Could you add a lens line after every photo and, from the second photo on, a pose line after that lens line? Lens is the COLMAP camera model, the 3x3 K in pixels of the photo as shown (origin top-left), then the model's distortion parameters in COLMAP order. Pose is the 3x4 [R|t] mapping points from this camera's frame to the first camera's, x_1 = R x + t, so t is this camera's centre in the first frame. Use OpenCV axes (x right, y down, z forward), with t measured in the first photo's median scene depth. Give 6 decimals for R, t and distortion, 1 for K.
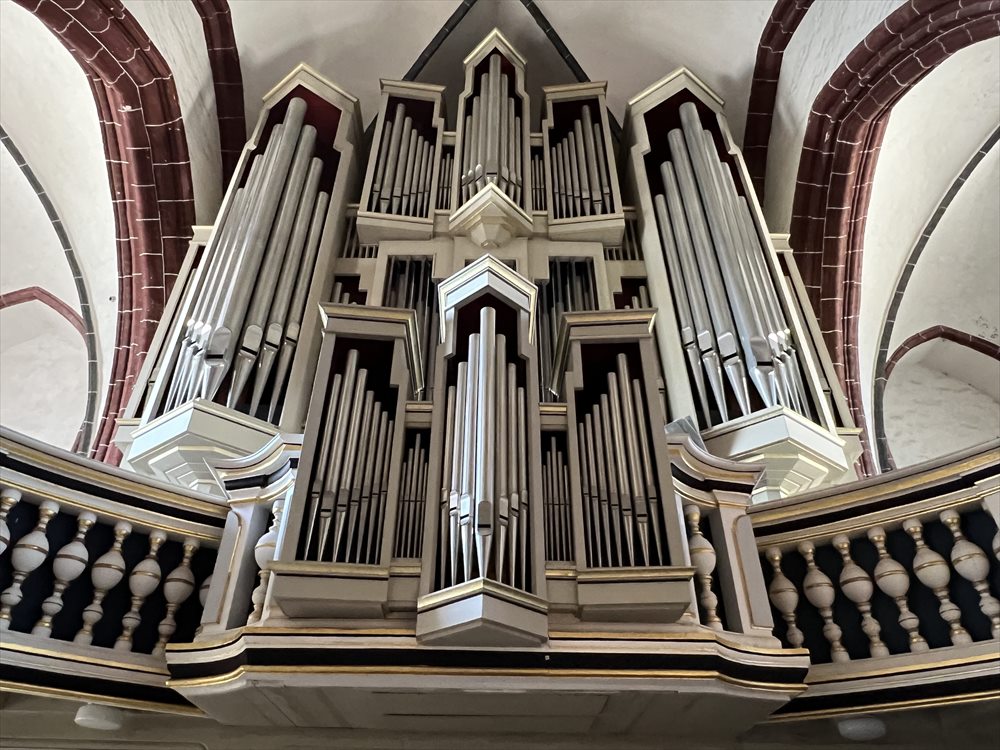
lens RADIAL K [[688.9, 0, 500.0], [0, 688.9, 375.0], [0, 0, 1]] dist [0.005045, 0.004566]
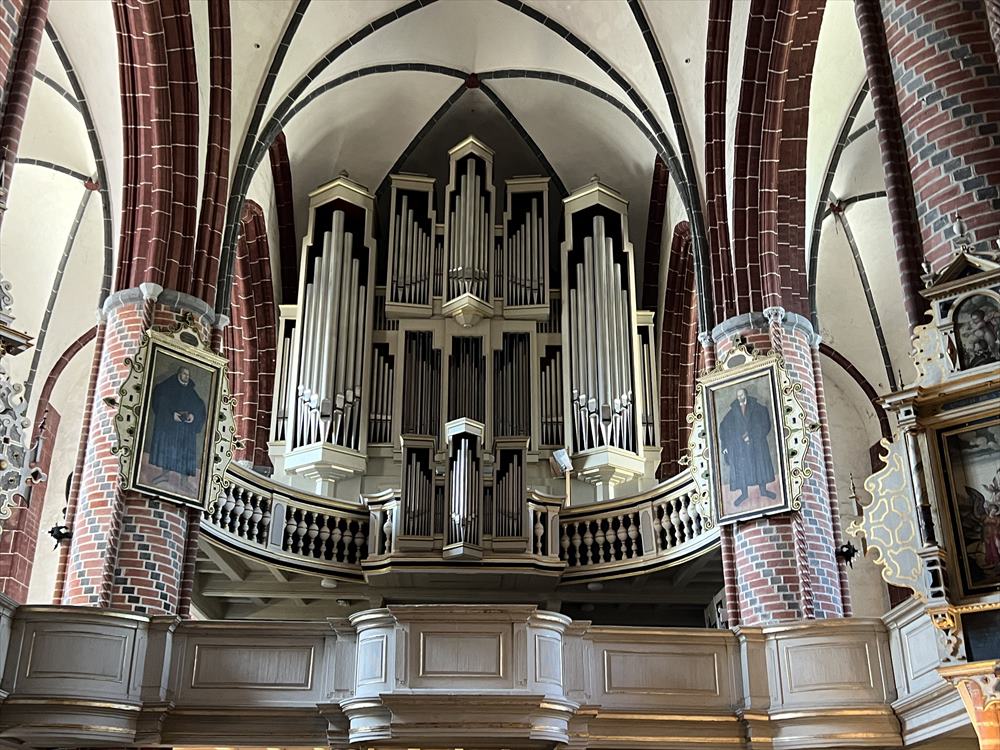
lens RADIAL K [[1095.1, 0, 500.0], [0, 1095.1, 375.0], [0, 0, 1]] dist [0.236702, 0.000008]
pose [[0.999964, 0.003300, 0.007847, 0.081706], [-0.005042, 0.972316, 0.233616, -1.280844], [-0.006859, -0.233648, 0.972297, -2.951460]]
